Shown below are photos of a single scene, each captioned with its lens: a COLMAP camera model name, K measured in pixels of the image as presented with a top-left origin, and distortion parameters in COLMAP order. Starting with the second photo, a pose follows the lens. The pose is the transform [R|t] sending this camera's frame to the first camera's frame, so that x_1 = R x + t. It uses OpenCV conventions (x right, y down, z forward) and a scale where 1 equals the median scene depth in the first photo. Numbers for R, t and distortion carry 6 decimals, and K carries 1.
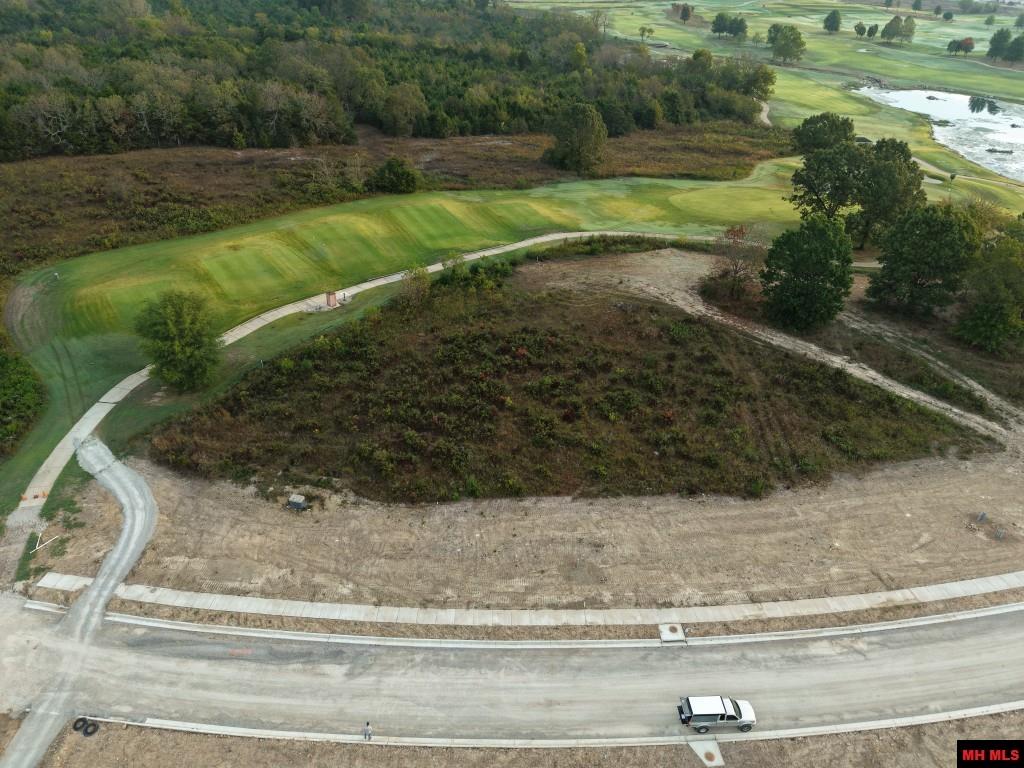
lens RADIAL K [[684.5, 0, 512.0], [0, 684.5, 384.0], [0, 0, 1]] dist [0.029998, -0.030164]
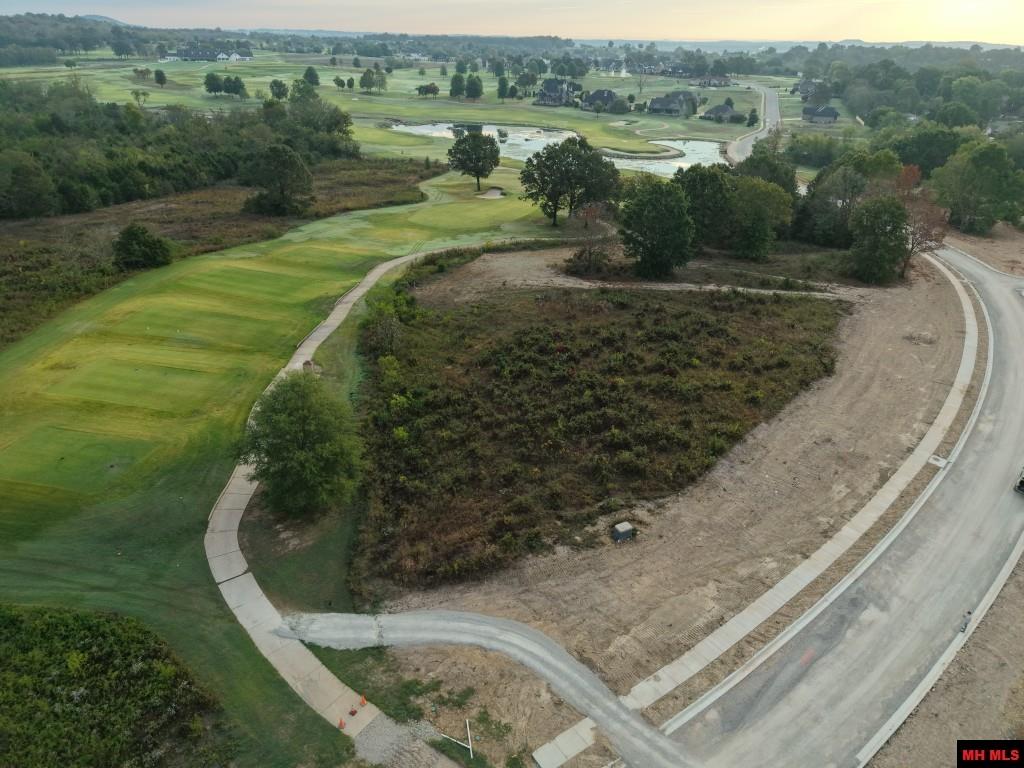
lens RADIAL K [[684.5, 0, 512.0], [0, 684.5, 384.0], [0, 0, 1]] dist [0.029998, -0.030164]
pose [[0.728482, -0.317131, 0.607241, -0.825601], [0.365633, 0.929580, 0.046839, -0.086068], [-0.579333, 0.187906, 0.793136, 0.342976]]
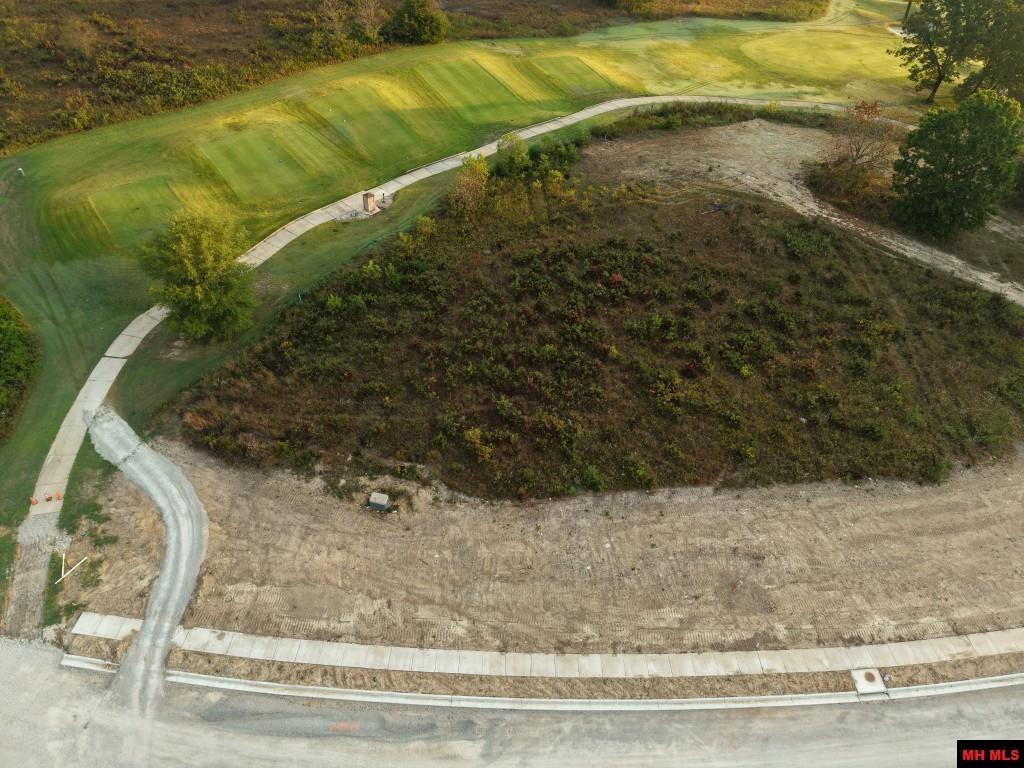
lens RADIAL K [[684.5, 0, 512.0], [0, 684.5, 384.0], [0, 0, 1]] dist [0.029998, -0.030164]
pose [[0.999788, -0.009847, 0.018104, -0.159905], [0.005644, 0.975704, 0.219020, -0.130195], [-0.019821, -0.218872, 0.975552, 0.228929]]
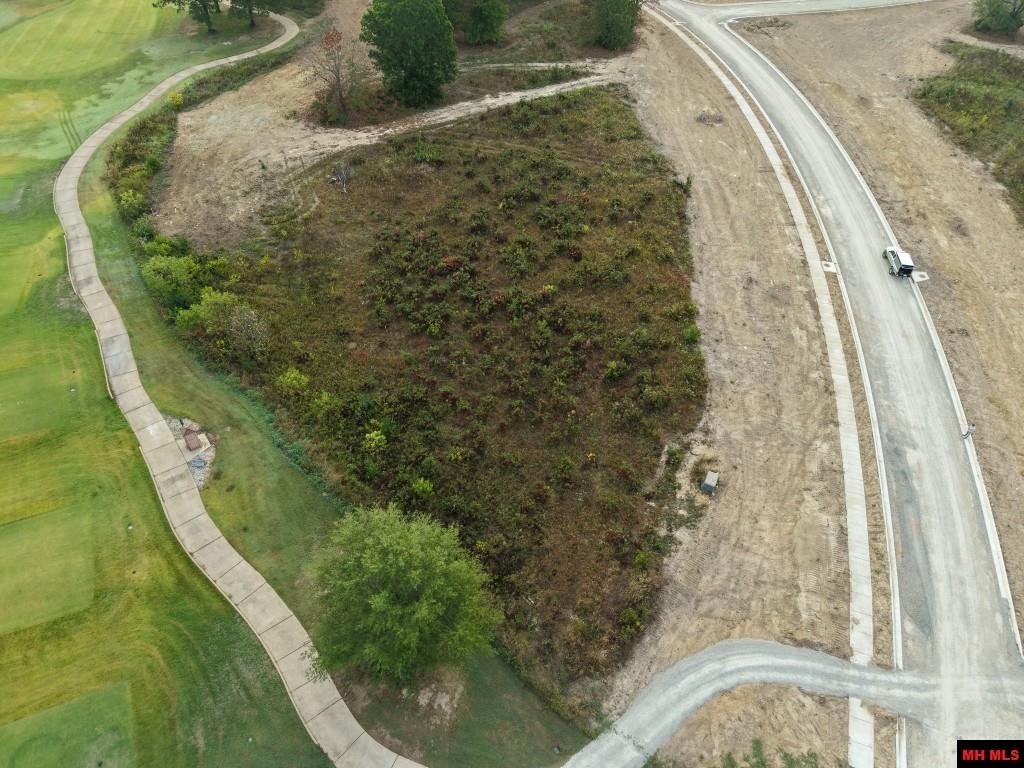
lens RADIAL K [[684.5, 0, 512.0], [0, 684.5, 384.0], [0, 0, 1]] dist [0.029998, -0.030164]
pose [[0.194093, -0.730891, 0.654314, -0.774440], [0.505472, 0.646149, 0.571830, -0.480654], [-0.840729, 0.219749, 0.494858, 0.716646]]
